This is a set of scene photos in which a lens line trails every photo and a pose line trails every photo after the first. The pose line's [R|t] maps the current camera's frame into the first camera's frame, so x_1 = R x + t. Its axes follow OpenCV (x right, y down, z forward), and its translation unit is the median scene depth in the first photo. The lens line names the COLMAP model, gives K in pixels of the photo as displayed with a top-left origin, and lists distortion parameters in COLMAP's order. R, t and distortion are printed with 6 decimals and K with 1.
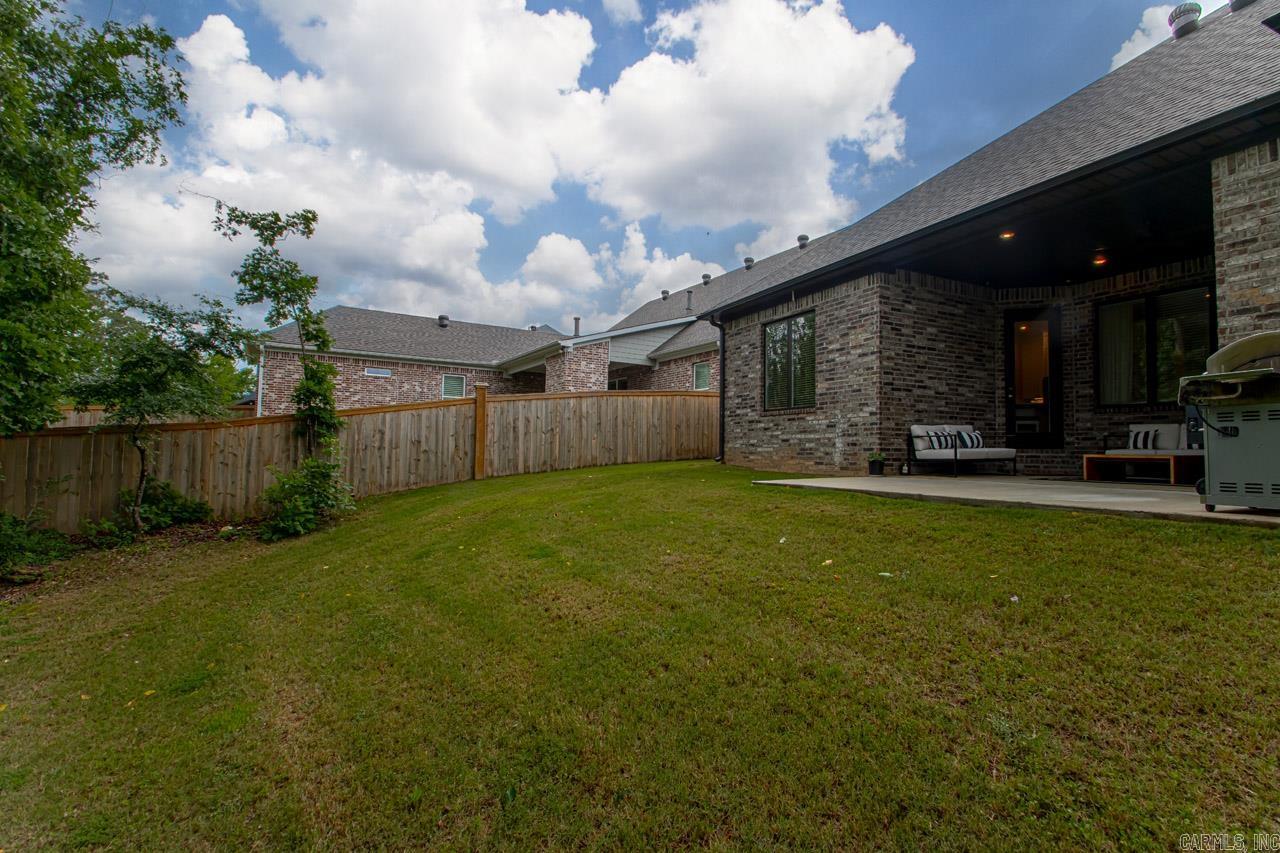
lens RADIAL K [[601.4, 0, 640.8], [0, 601.4, 435.9], [0, 0, 1]] dist [0.005636, -0.005876]
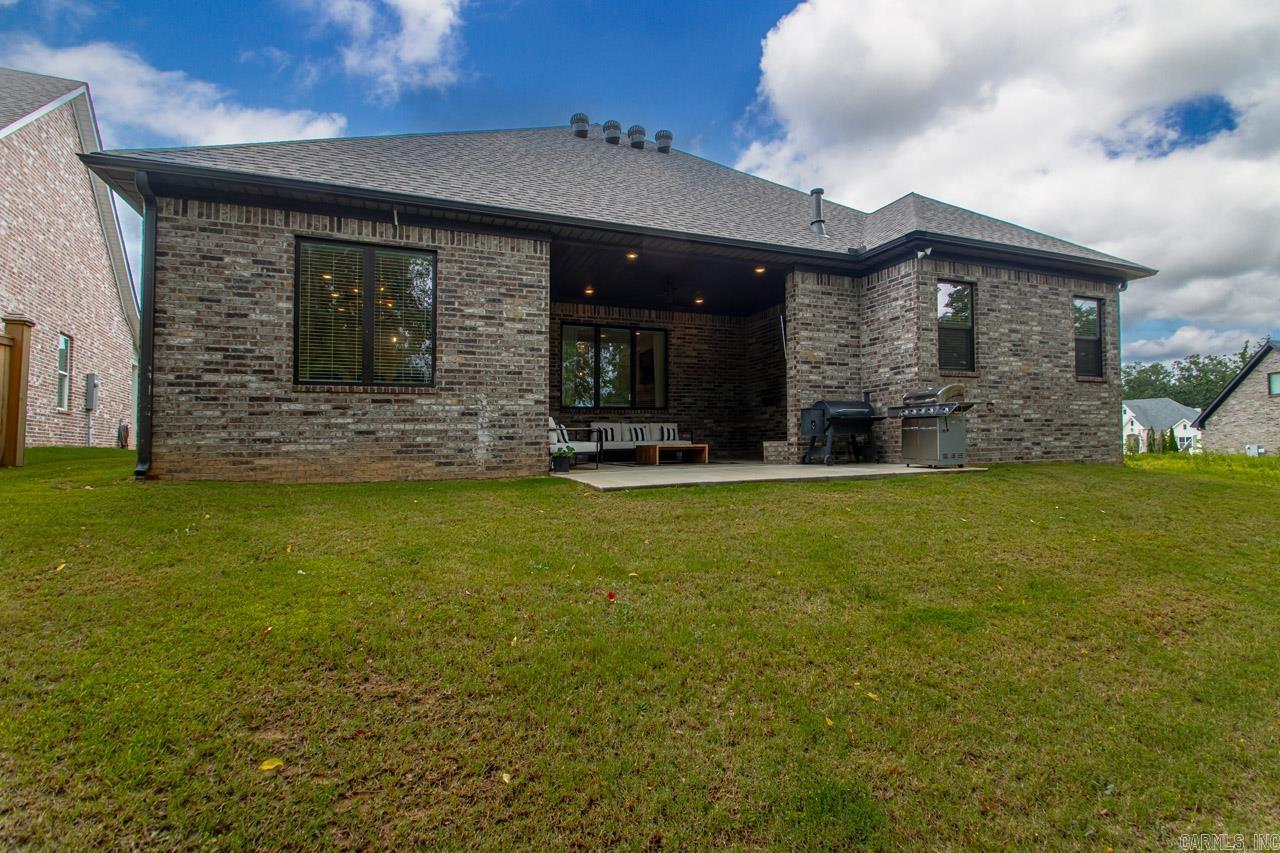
lens RADIAL K [[601.4, 0, 665.4], [0, 601.4, 434.9], [0, 0, 1]] dist [0.005636, -0.005876]
pose [[0.042760, 0.005898, 0.999068, -0.441831], [-0.007377, 0.999957, -0.005588, 0.012577], [-0.999058, -0.007131, 0.042802, 0.730480]]
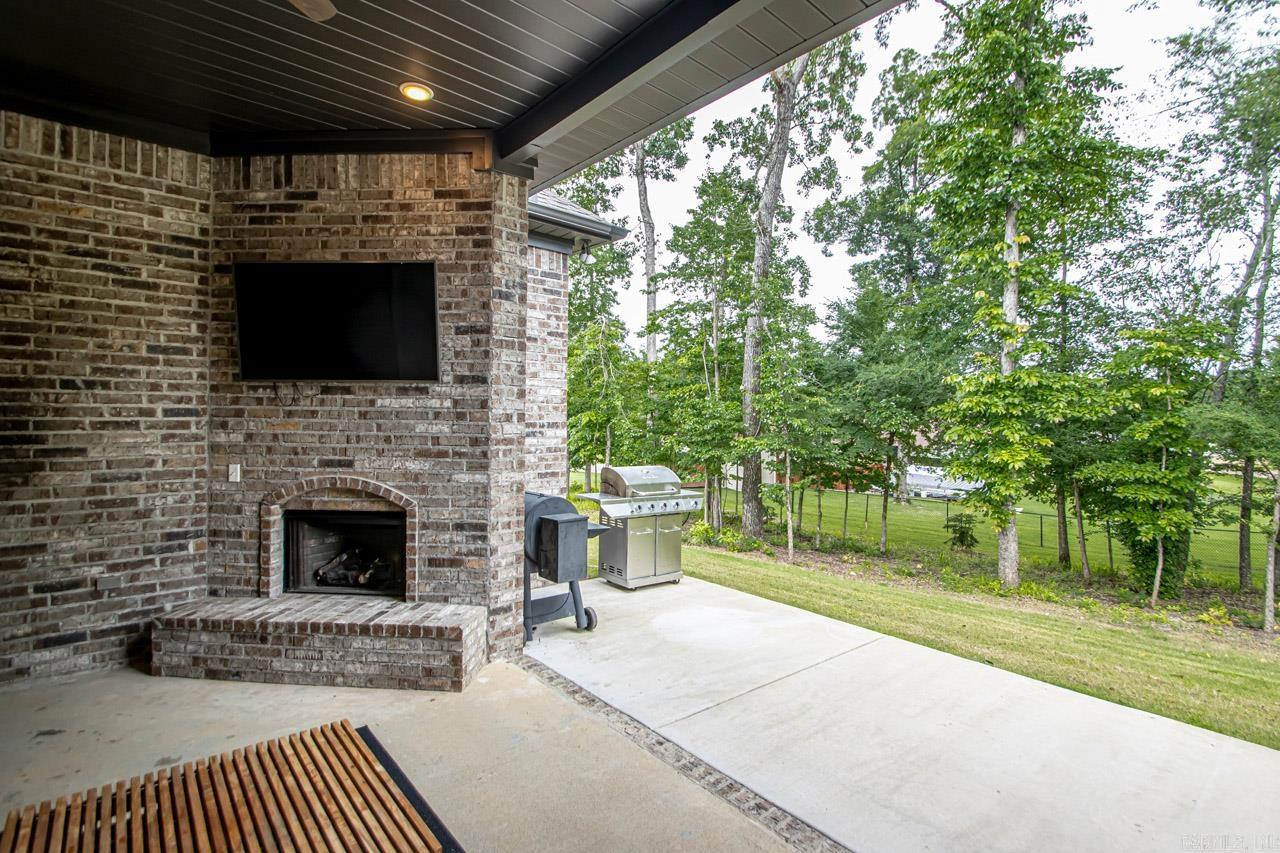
lens RADIAL K [[601.4, 0, 640.6], [0, 601.4, 434.1], [0, 0, 1]] dist [0.005636, -0.005876]
pose [[-0.966085, -0.021533, -0.257326, 0.564395], [-0.021235, 0.999767, -0.003937, -0.092898], [0.257351, 0.001661, -0.966317, 0.965182]]
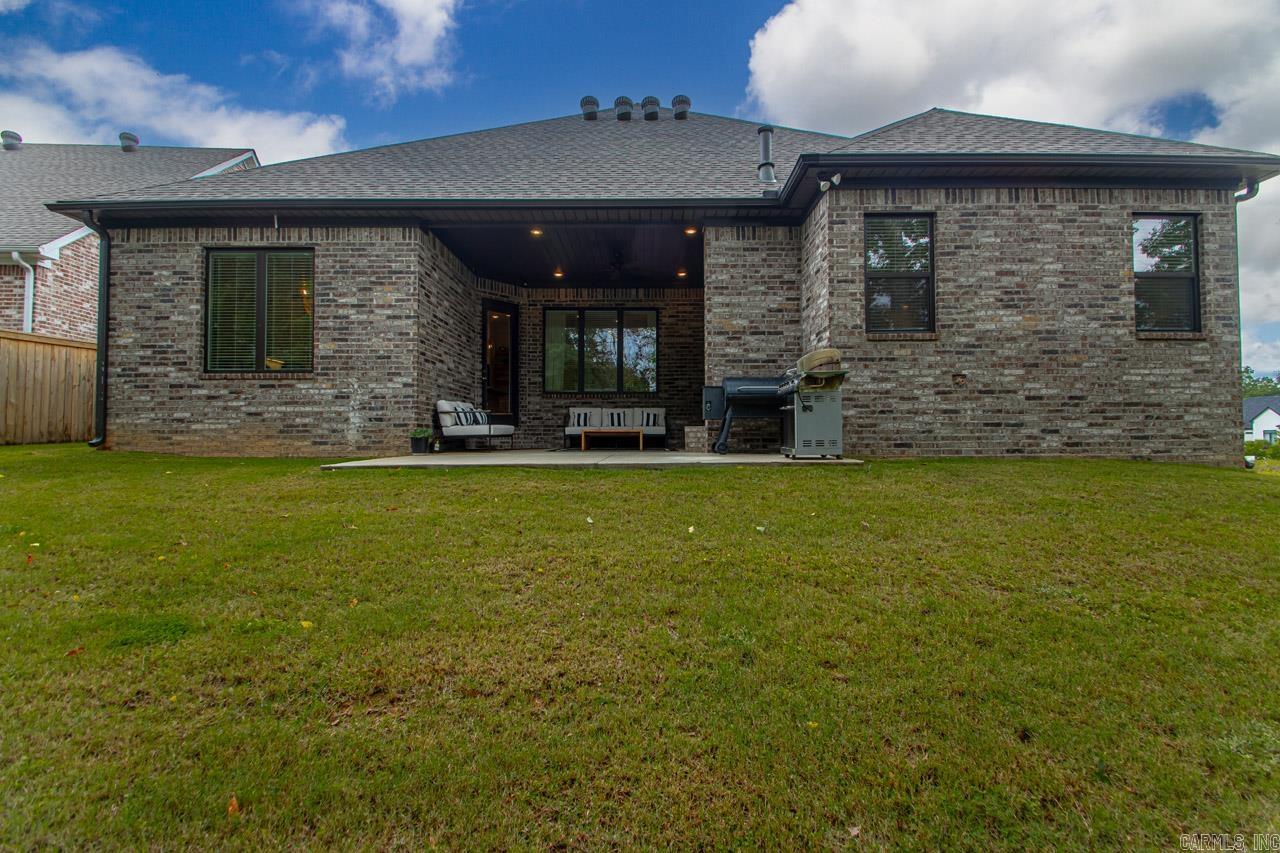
lens RADIAL K [[601.4, 0, 653.8], [0, 601.4, 427.7], [0, 0, 1]] dist [0.005636, -0.005876]
pose [[0.427110, 0.005465, 0.904183, -0.245751], [-0.013928, 0.999903, 0.000536, 0.019151], [-0.904092, -0.012822, 0.427145, 0.271224]]
